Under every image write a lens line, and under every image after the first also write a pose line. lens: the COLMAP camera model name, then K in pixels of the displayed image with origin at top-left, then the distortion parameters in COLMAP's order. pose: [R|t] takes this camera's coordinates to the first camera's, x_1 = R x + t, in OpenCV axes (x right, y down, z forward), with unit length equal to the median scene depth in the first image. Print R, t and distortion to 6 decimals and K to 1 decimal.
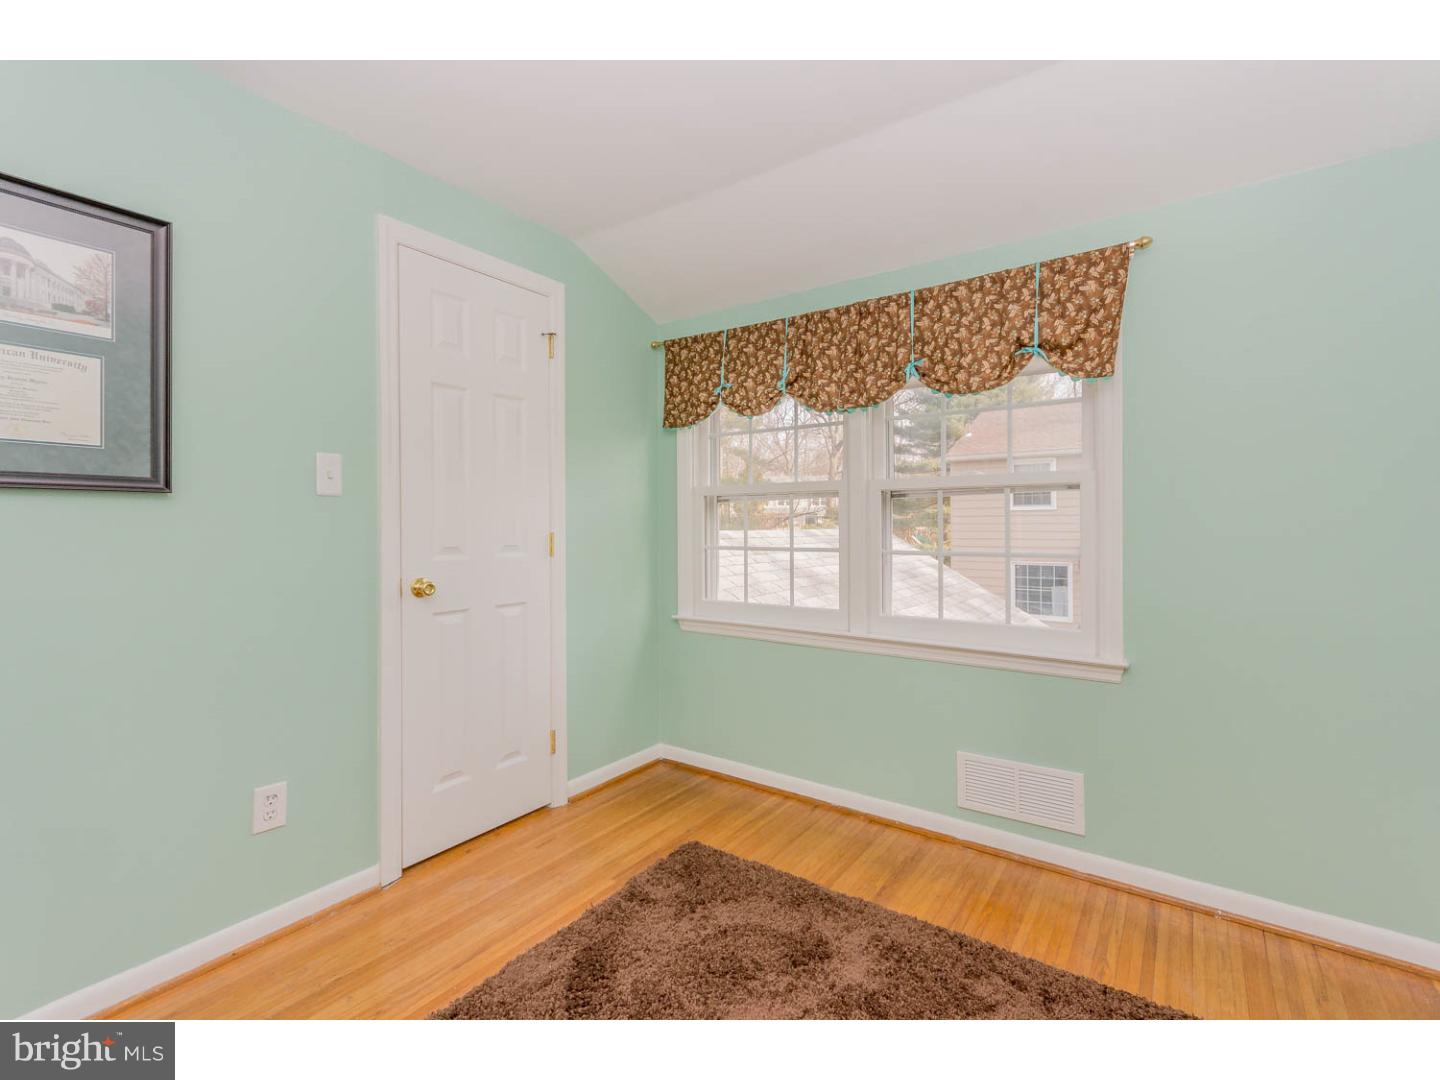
lens RADIAL K [[642.3, 0, 858.3], [0, 642.3, 534.8], [0, 0, 1]] dist [-0.000721, 0.000073]
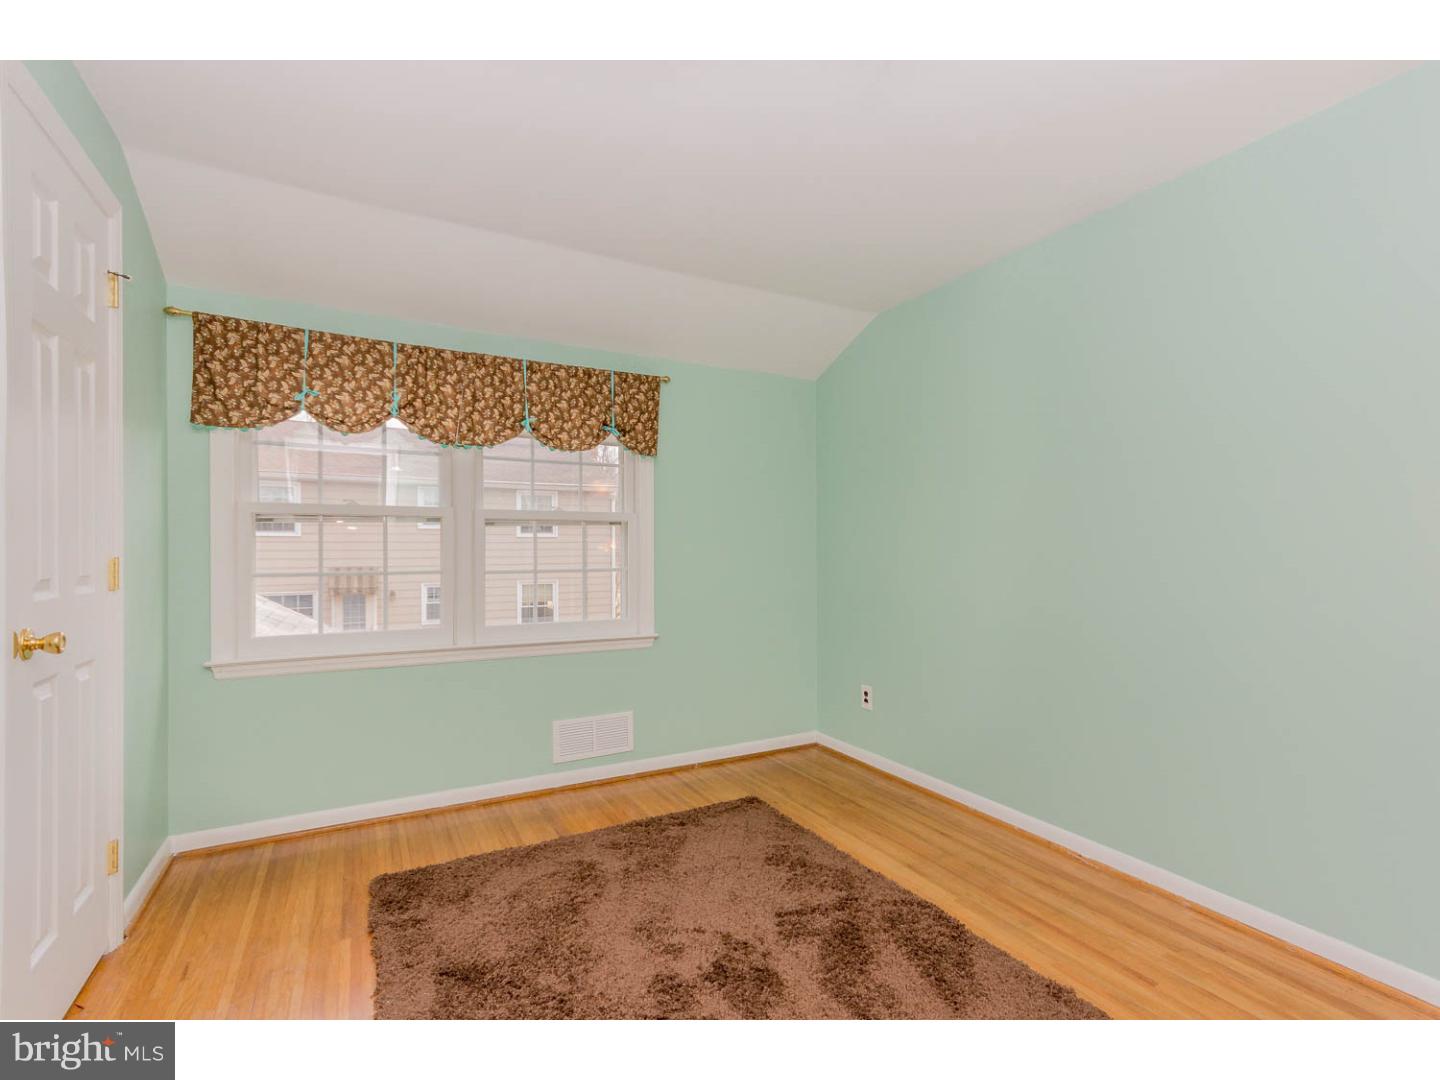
lens RADIAL K [[635.5, 0, 724.6], [0, 635.5, 547.8], [0, 0, 1]] dist [-0.001590, -0.000081]
pose [[0.467151, -0.002244, 0.884175, -0.785214], [0.004916, 0.999988, -0.000060, -0.014011], [-0.884164, 0.004374, 0.467156, 0.082436]]
